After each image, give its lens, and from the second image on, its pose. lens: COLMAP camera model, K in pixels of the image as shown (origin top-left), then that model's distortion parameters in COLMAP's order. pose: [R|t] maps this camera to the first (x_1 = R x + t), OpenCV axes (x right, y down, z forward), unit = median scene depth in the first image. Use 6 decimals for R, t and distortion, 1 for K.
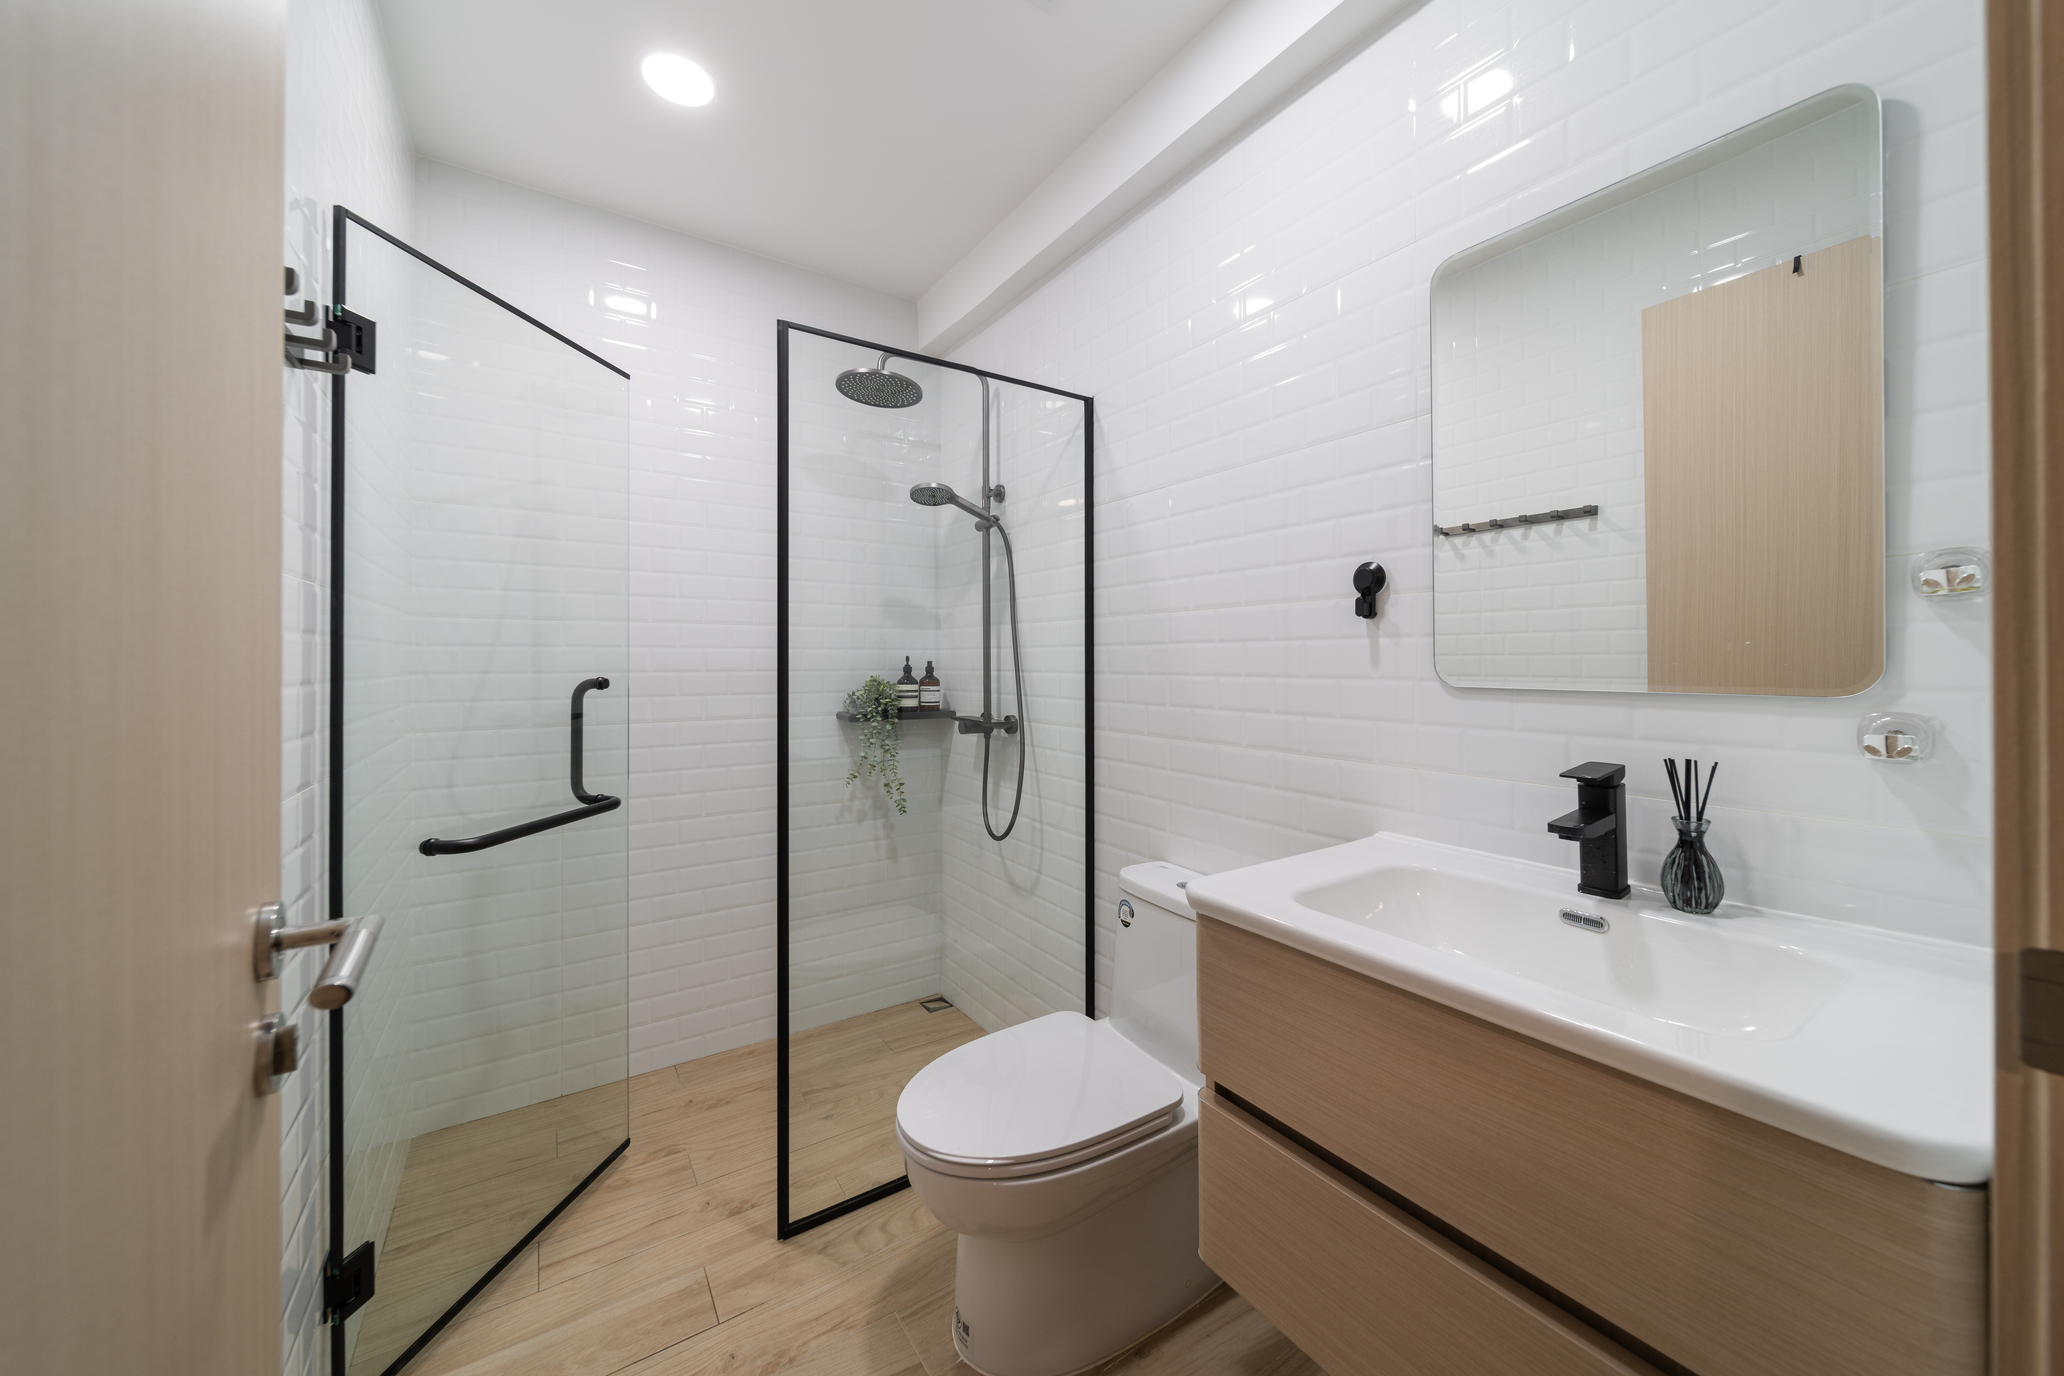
lens RADIAL K [[736.6, 0, 1025.9], [0, 736.6, 666.6], [0, 0, 1]] dist [-0.001354, 0.000128]
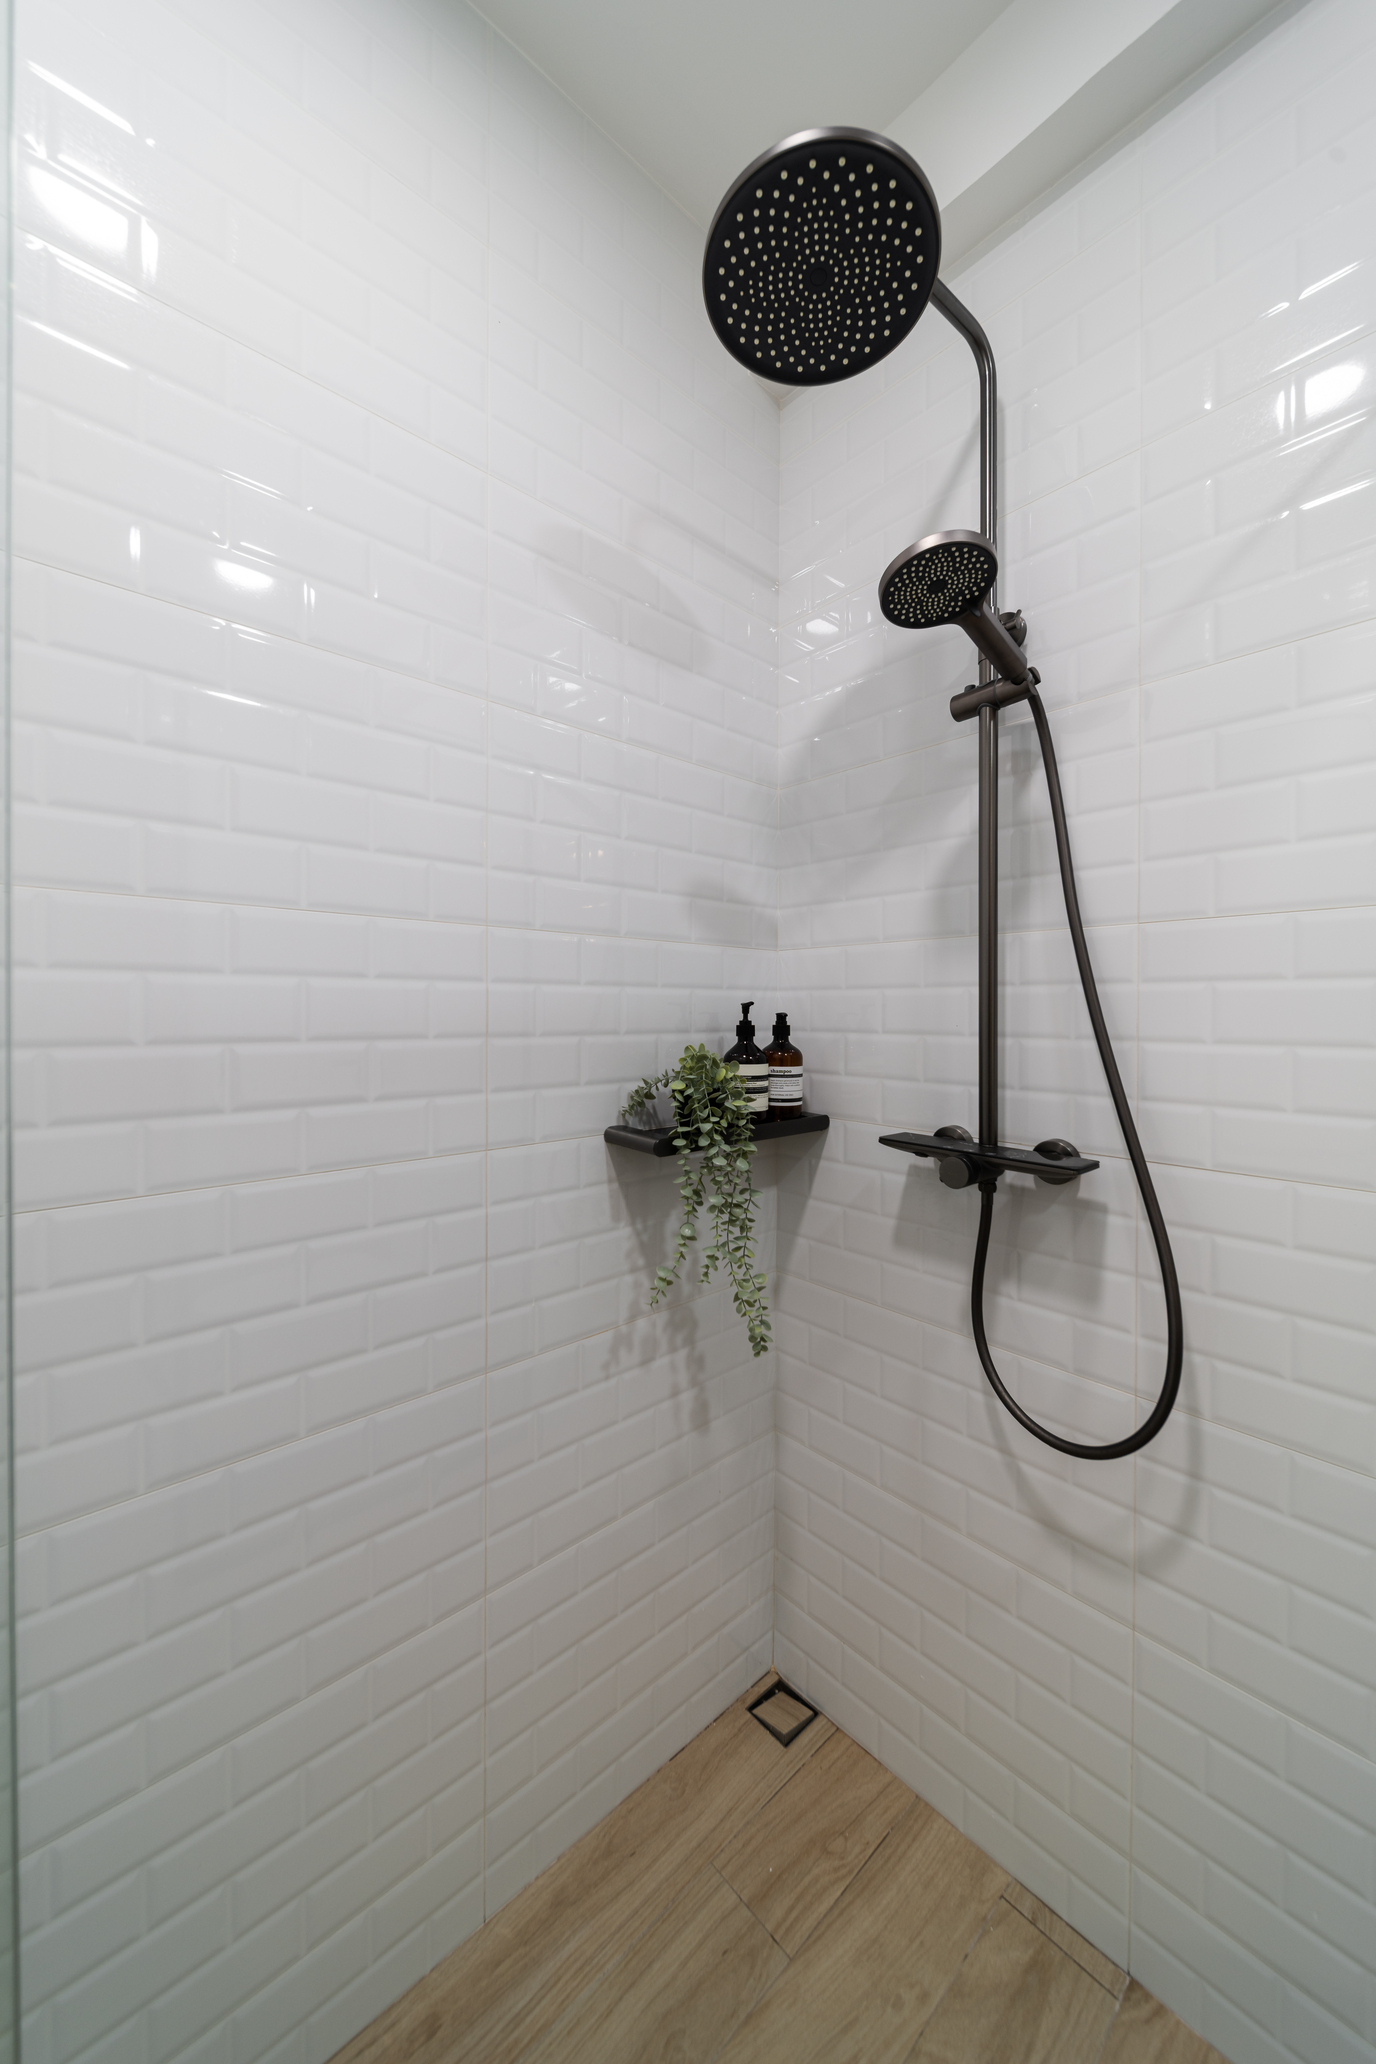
lens RADIAL K [[736.6, 0, 691.5], [0, 736.6, 1030.4], [0, 0, 1]] dist [-0.001354, 0.000128]
pose [[0.987212, 0.005883, 0.159306, -0.273271], [-0.008726, 0.999815, 0.017156, -0.003812], [-0.159175, -0.018327, 0.987080, 0.553033]]
